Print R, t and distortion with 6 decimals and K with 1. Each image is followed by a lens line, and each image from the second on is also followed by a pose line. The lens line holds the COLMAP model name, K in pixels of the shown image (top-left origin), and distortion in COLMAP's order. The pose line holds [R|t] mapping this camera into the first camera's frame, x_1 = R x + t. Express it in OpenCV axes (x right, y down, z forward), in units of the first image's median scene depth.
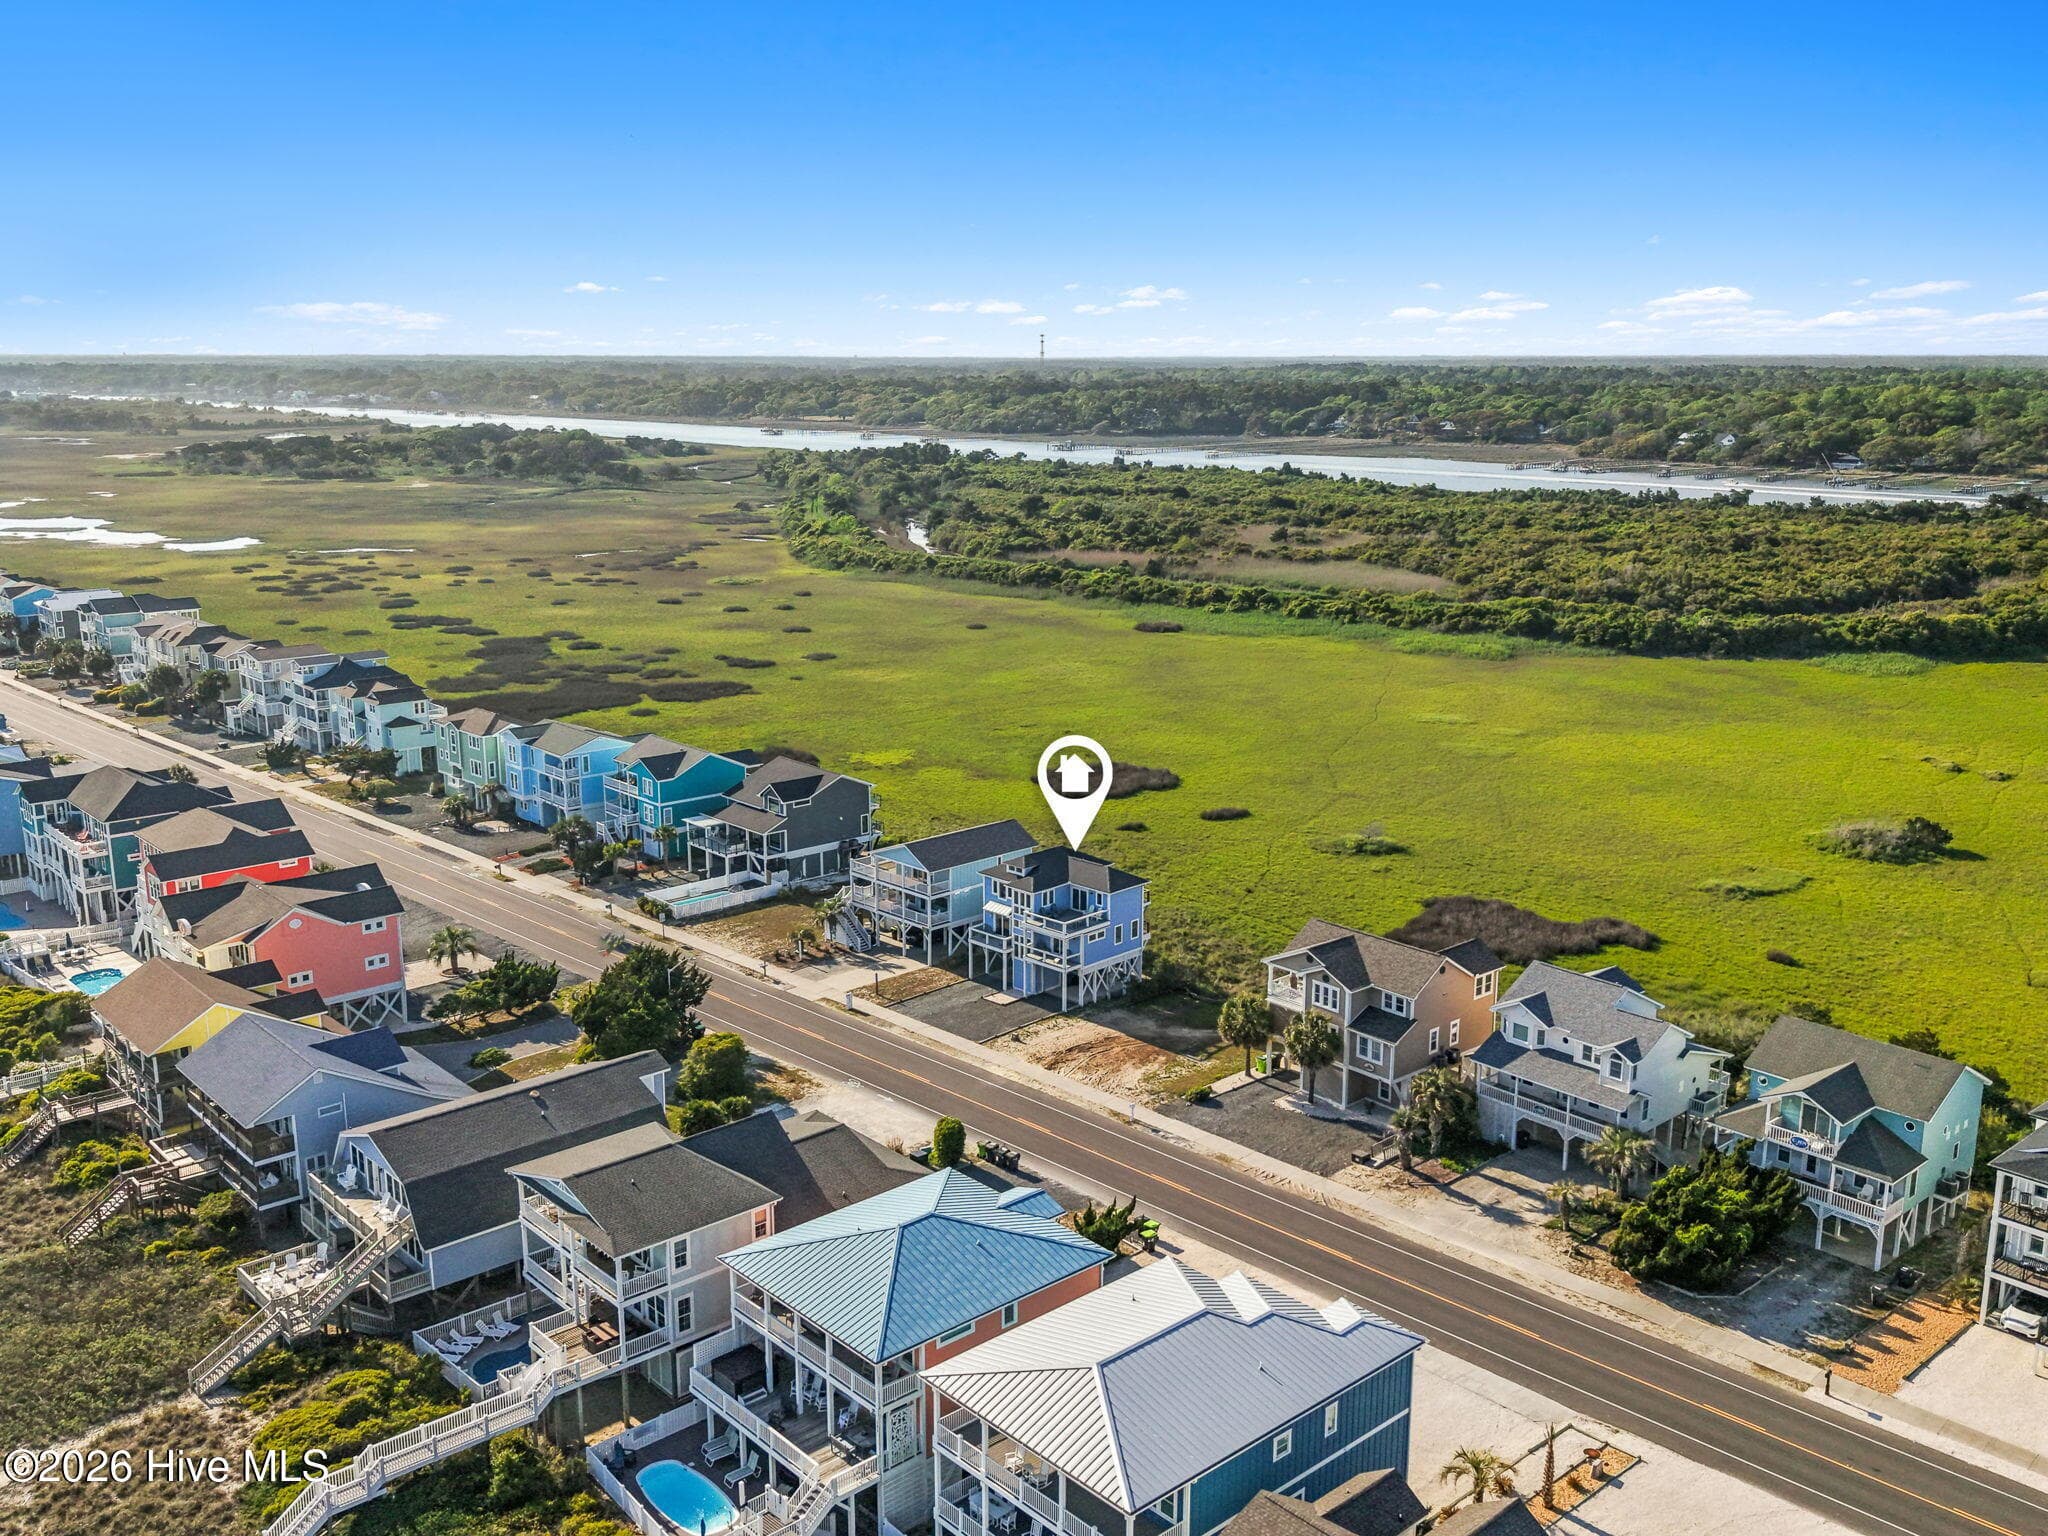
lens RADIAL K [[1760.7, 0, 1026.7], [0, 1760.7, 761.0], [0, 0, 1]] dist [0.069329, -0.161959]
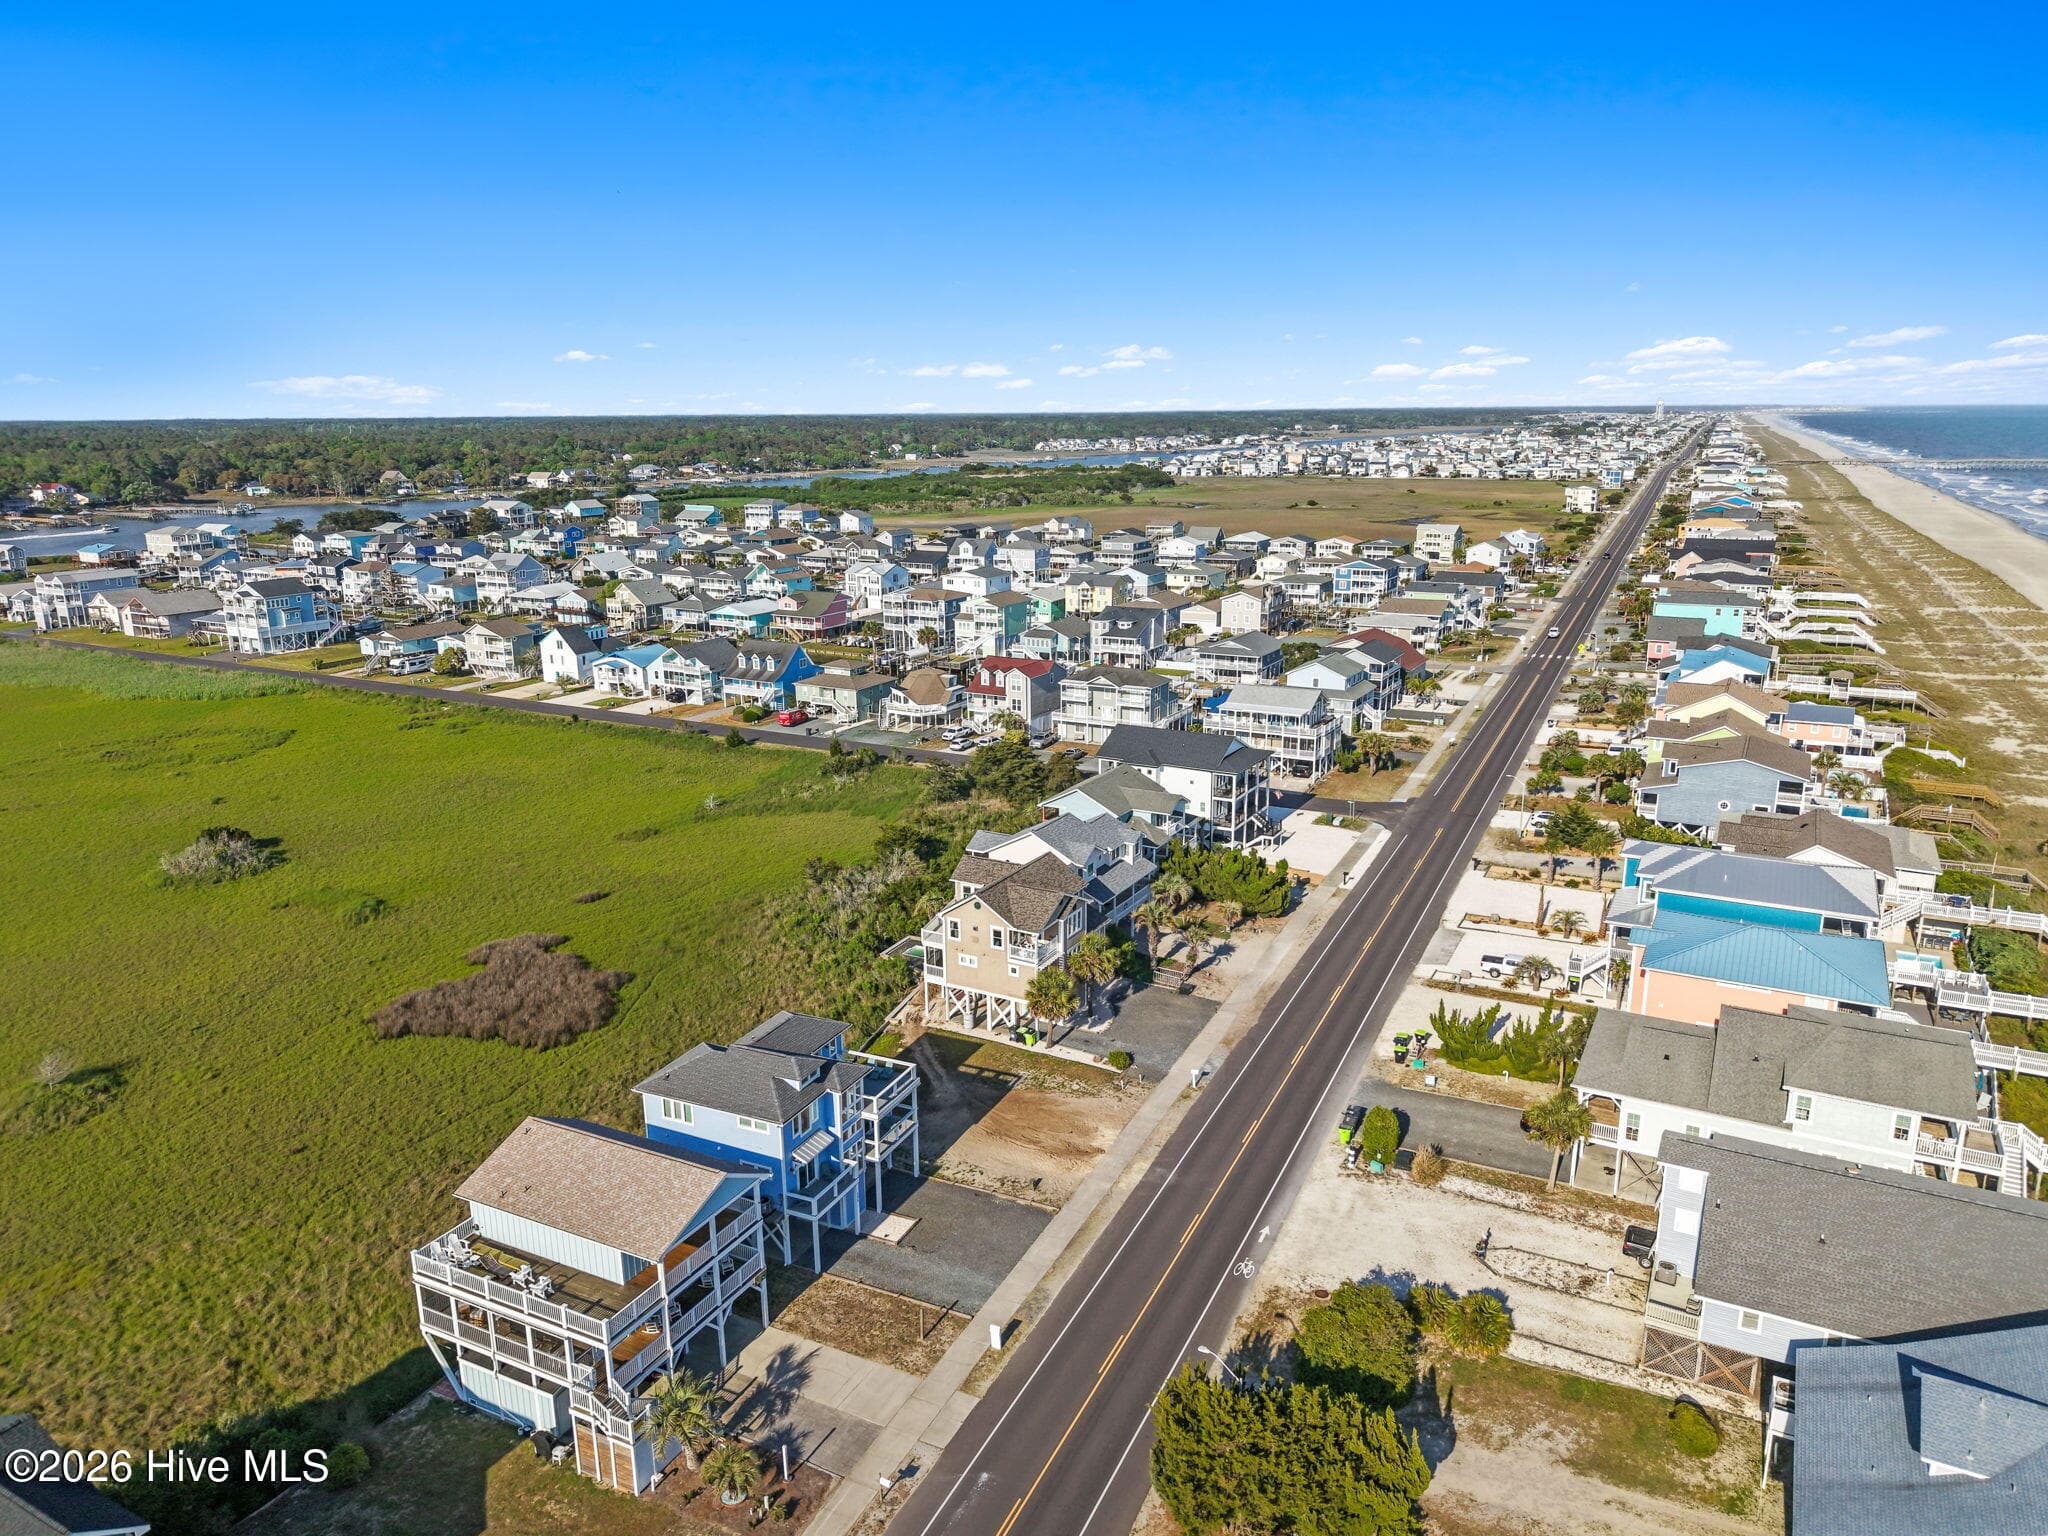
lens RADIAL K [[1361.6, 0, 1024.0], [0, 1361.6, 768.0], [0, 0, 1]] dist [0.042871, -0.052202]
pose [[-0.331147, -0.229873, 0.915150, -0.213240], [0.217219, 0.925250, 0.311011, -0.084227], [-0.918236, 0.301779, -0.256461, 0.449703]]
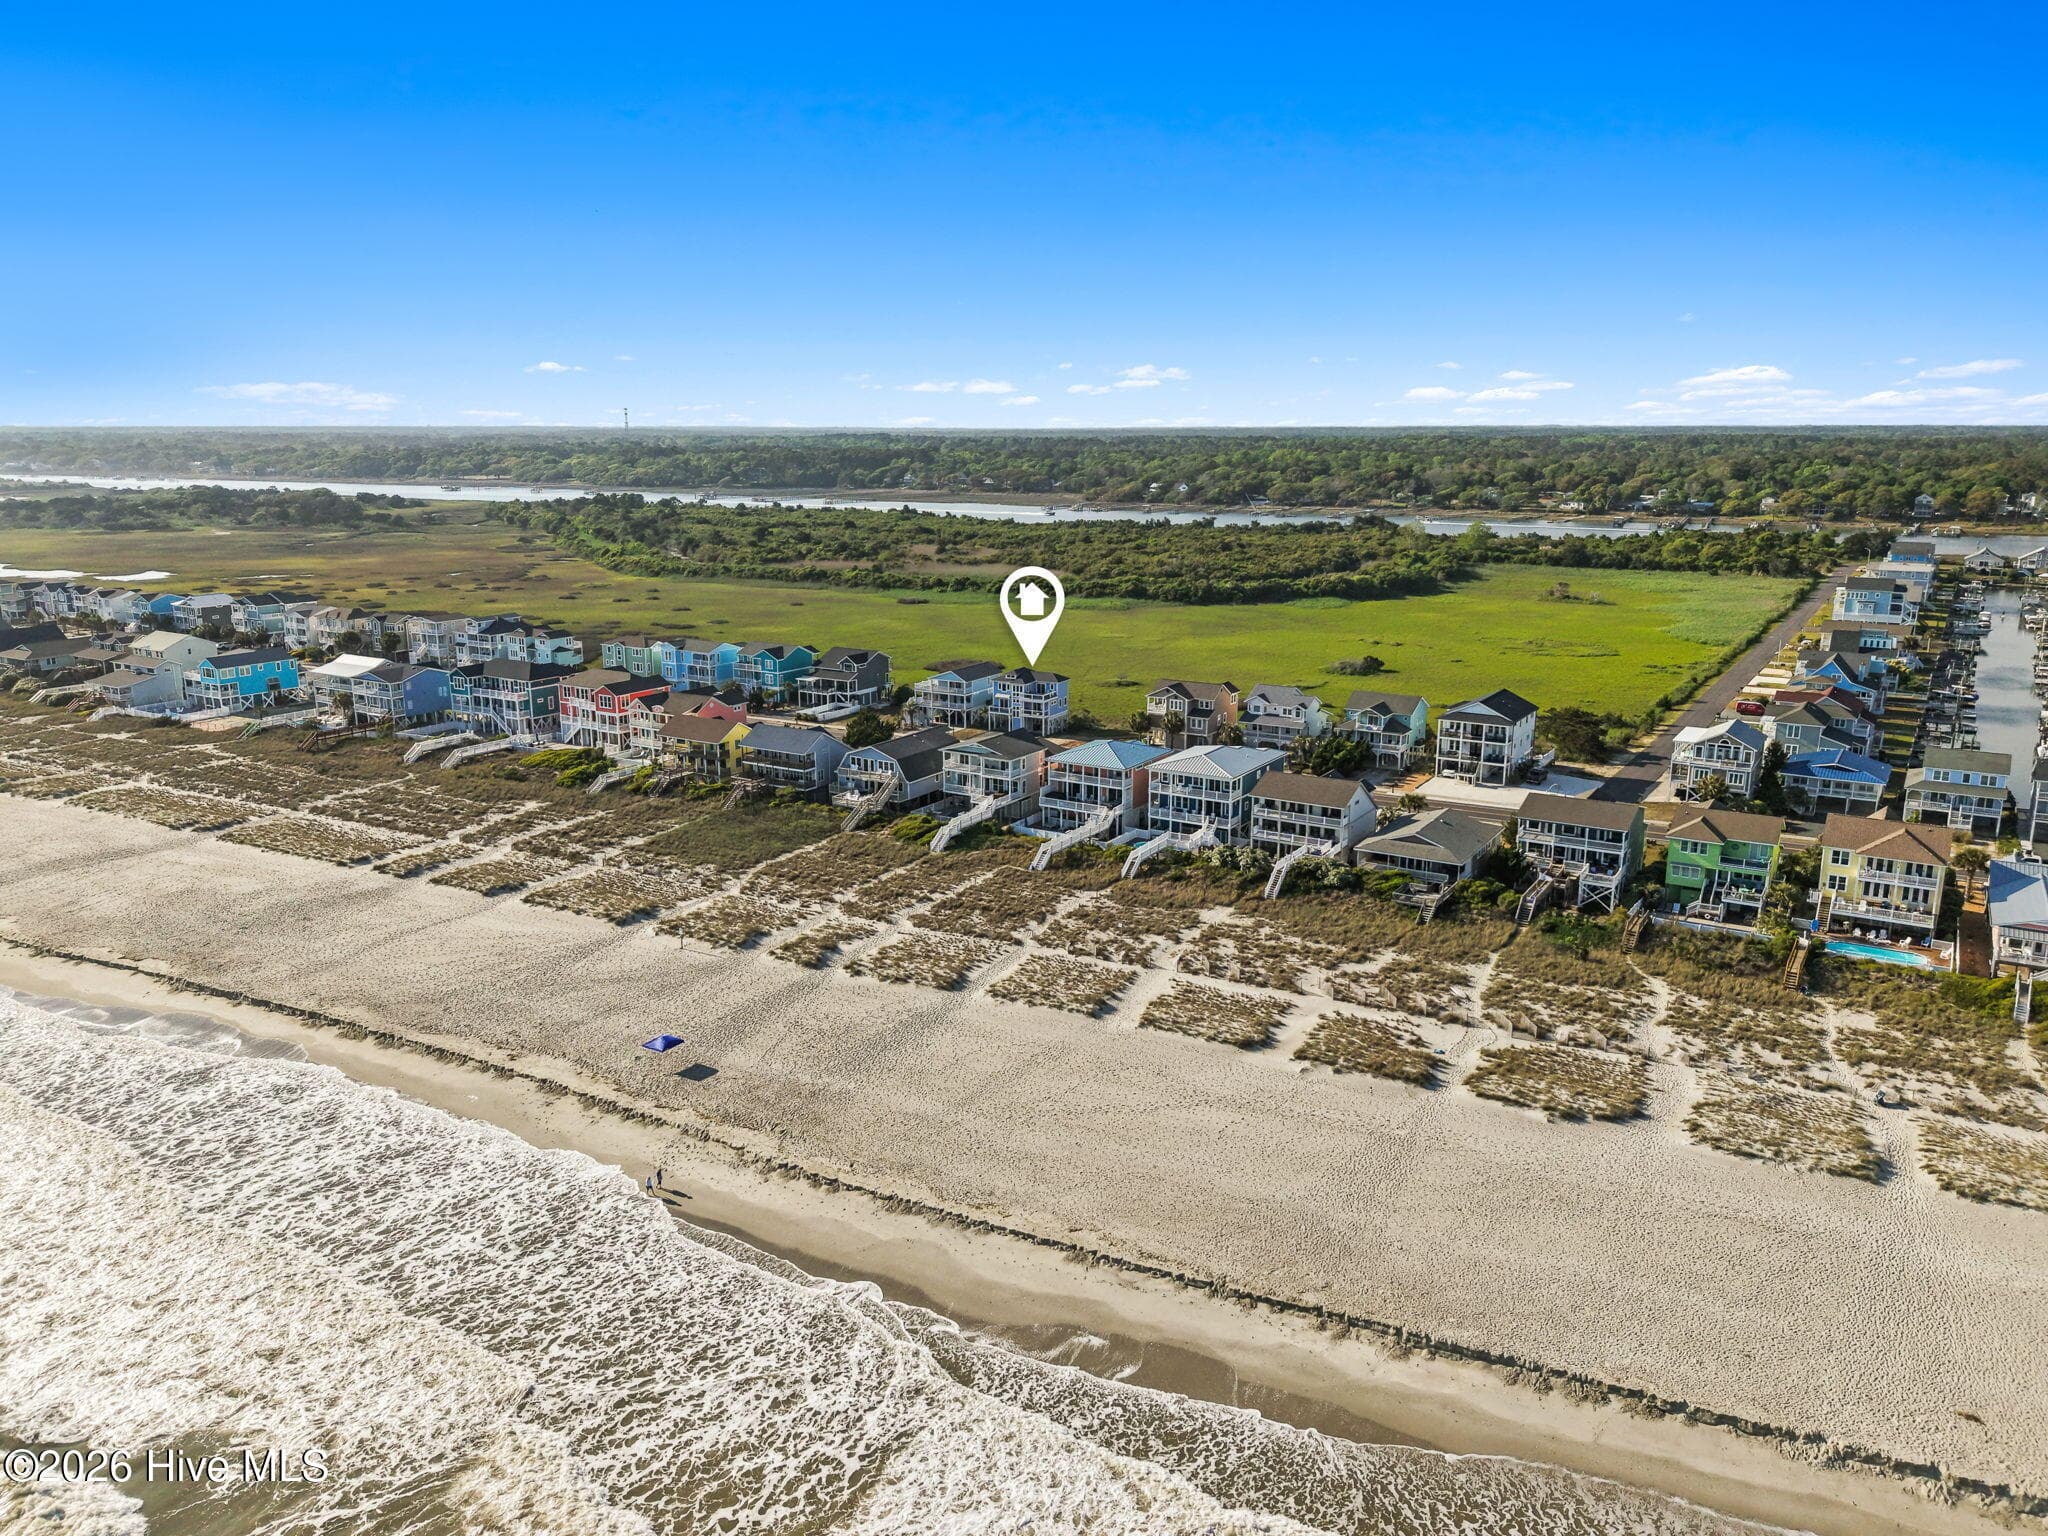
lens RADIAL K [[1402.4, 0, 1024.0], [0, 1402.4, 768.0], [0, 0, 1]] dist [0.098792, -0.204883]
pose [[0.959932, -0.065872, 0.272380, -0.204126], [0.062730, 0.997825, 0.020238, 0.061486], [-0.273121, -0.002341, 0.961977, -0.286910]]
